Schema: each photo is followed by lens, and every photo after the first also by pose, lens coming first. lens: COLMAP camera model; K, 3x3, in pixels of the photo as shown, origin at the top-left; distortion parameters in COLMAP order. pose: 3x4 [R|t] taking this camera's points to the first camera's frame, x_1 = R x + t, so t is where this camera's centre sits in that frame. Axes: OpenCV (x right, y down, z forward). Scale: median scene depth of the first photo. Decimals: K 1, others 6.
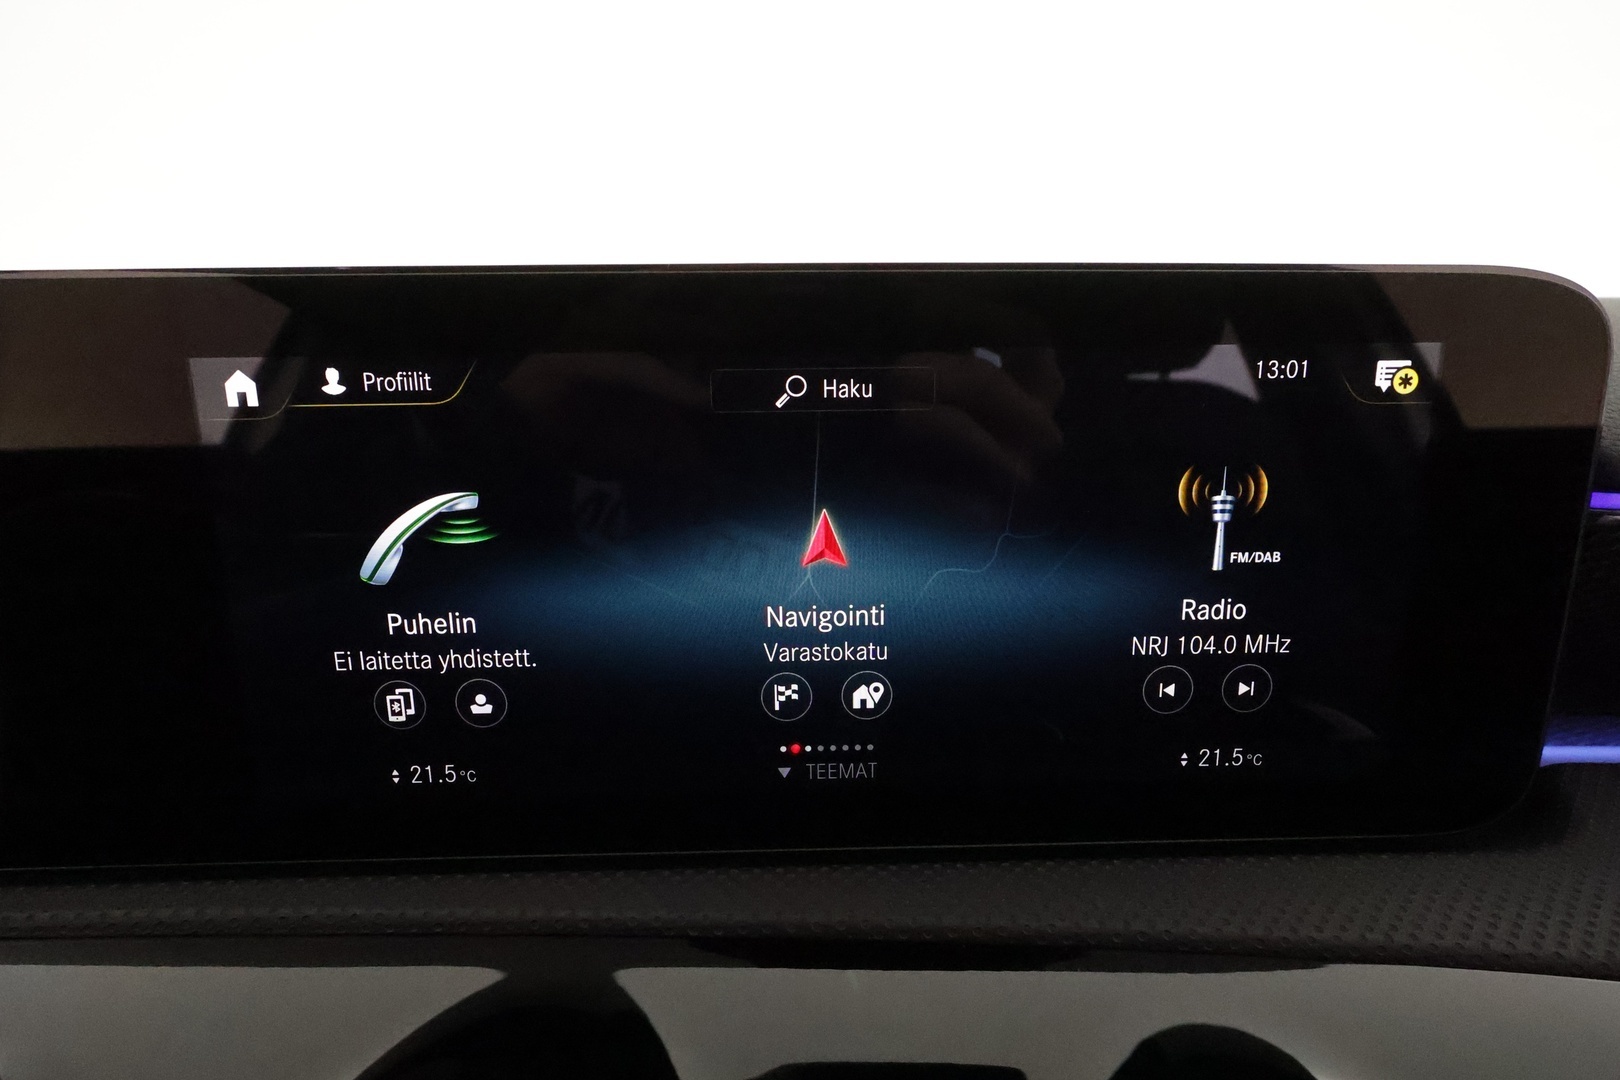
lens RADIAL K [[744.6, 0, 819.1], [0, 744.6, 530.8], [0, 0, 1]] dist [0.012788, 0.001591]
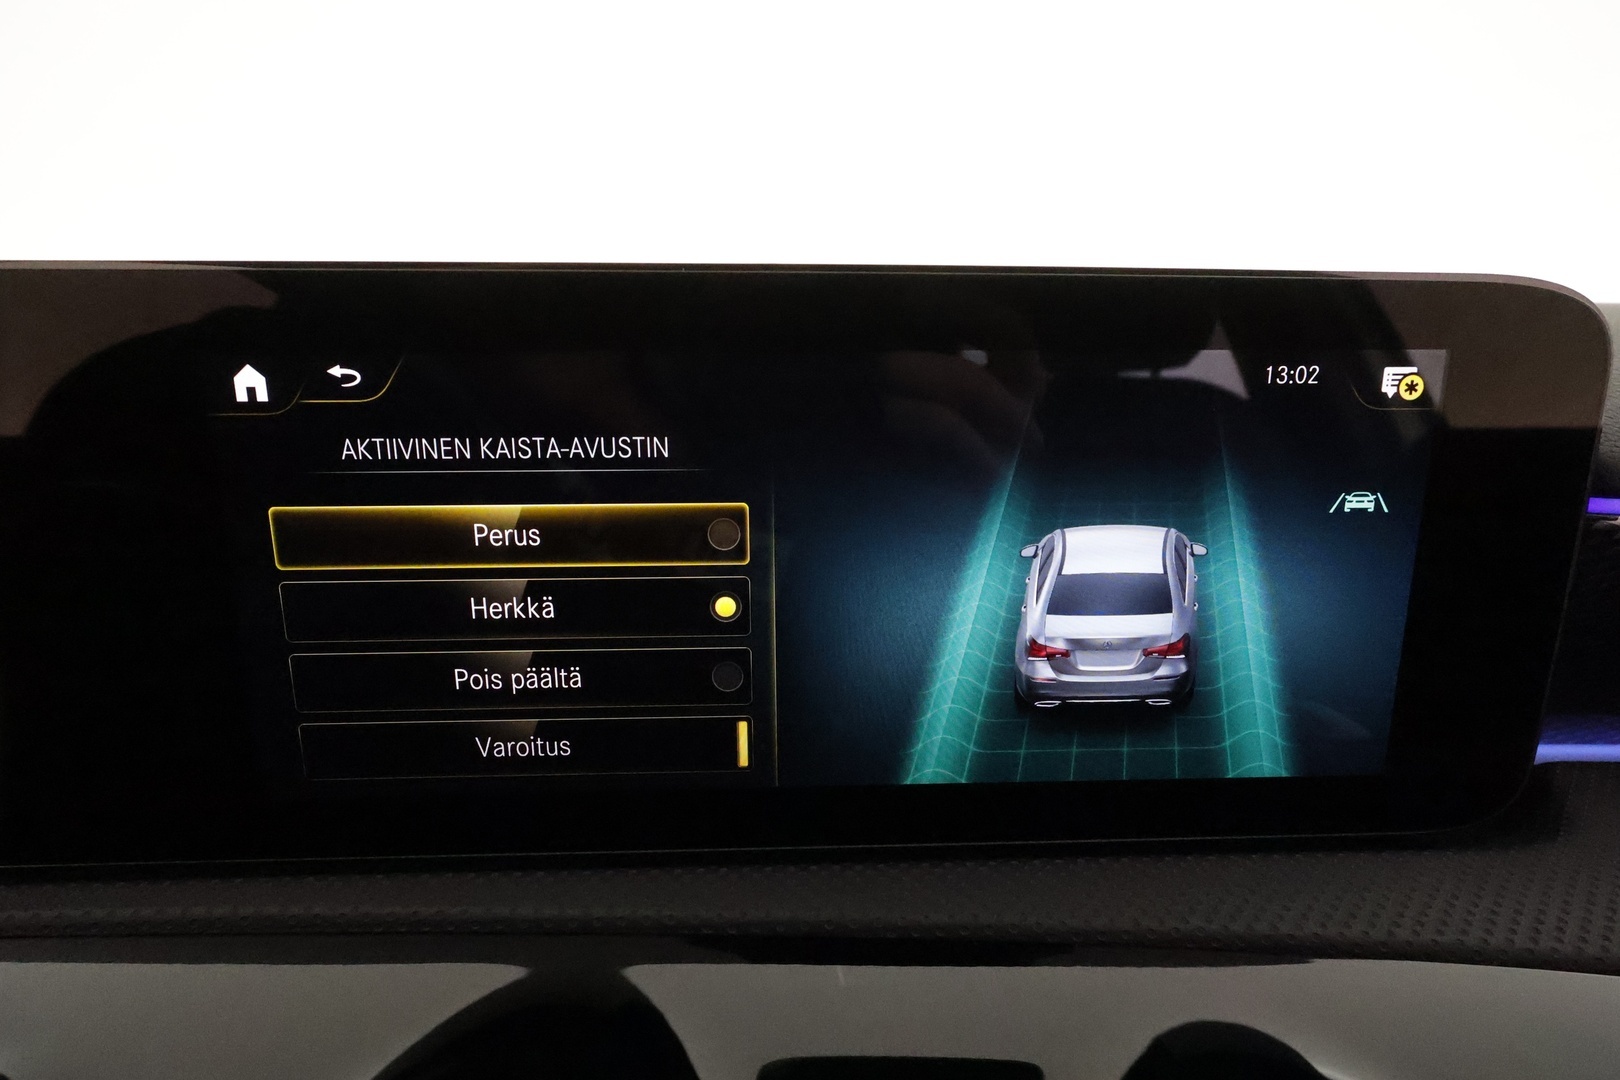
lens RADIAL K [[744.6, 0, 765.9], [0, 744.6, 534.5], [0, 0, 1]] dist [0.012788, 0.001591]
pose [[0.999799, 0.006732, 0.018860, -0.110012], [-0.006830, 0.999963, 0.005144, 0.000274], [-0.018824, -0.005271, 0.999809, -0.002528]]
